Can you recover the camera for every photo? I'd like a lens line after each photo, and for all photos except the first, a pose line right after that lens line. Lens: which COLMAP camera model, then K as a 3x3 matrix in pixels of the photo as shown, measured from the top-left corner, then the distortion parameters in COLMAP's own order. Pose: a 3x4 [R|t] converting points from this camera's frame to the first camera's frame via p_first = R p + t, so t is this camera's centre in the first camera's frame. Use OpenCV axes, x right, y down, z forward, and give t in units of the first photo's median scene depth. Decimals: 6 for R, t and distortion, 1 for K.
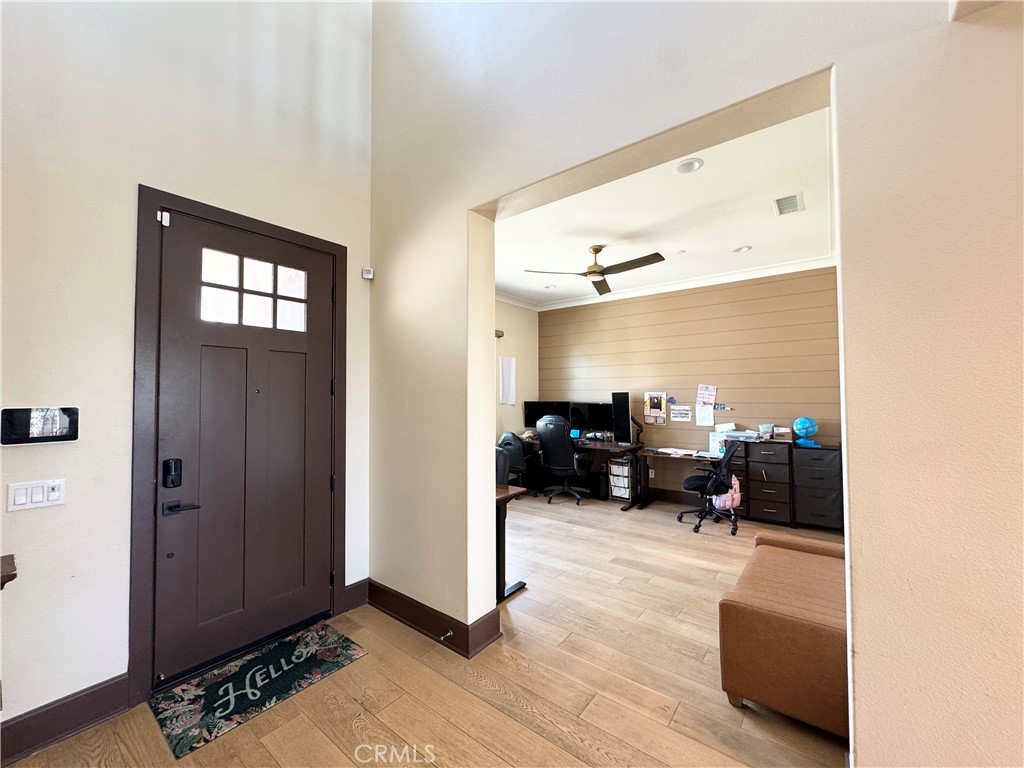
lens RADIAL K [[409.1, 0, 507.8], [0, 409.1, 384.5], [0, 0, 1]] dist [-0.006509, 0.001289]
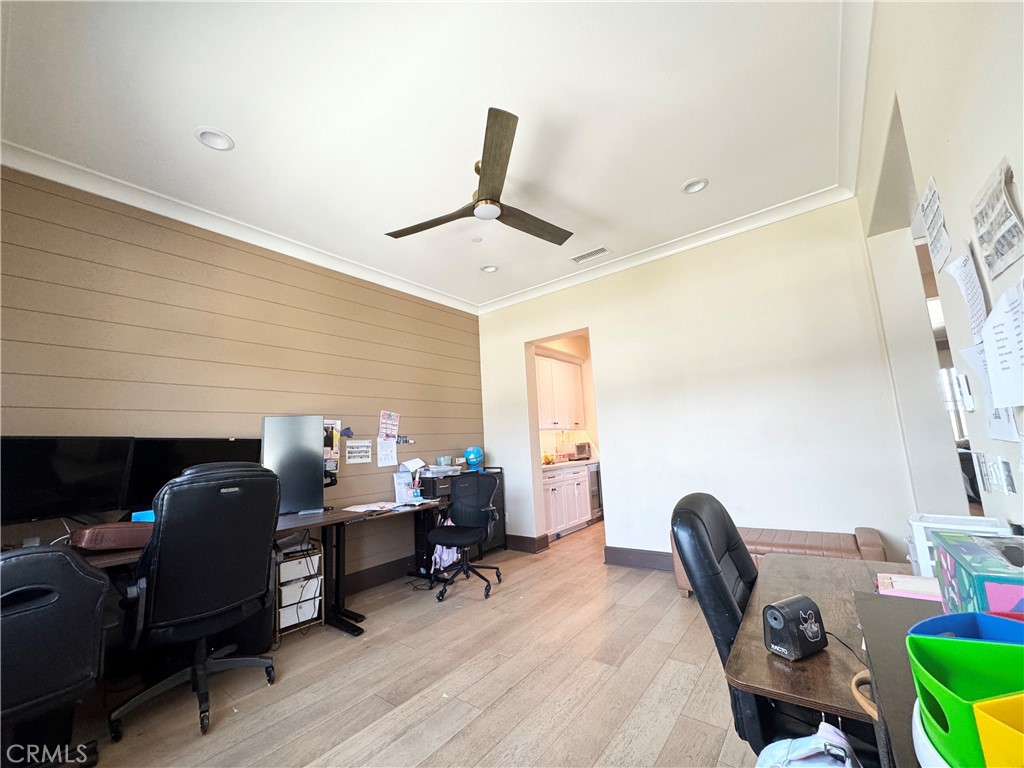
lens RADIAL K [[409.1, 0, 510.2], [0, 409.1, 386.0], [0, 0, 1]] dist [-0.006509, 0.001289]
pose [[-0.014539, 0.146601, 0.989089, -0.279923], [0.025772, 0.988920, -0.146197, 0.071289], [-0.999562, 0.023365, -0.018156, 0.787606]]
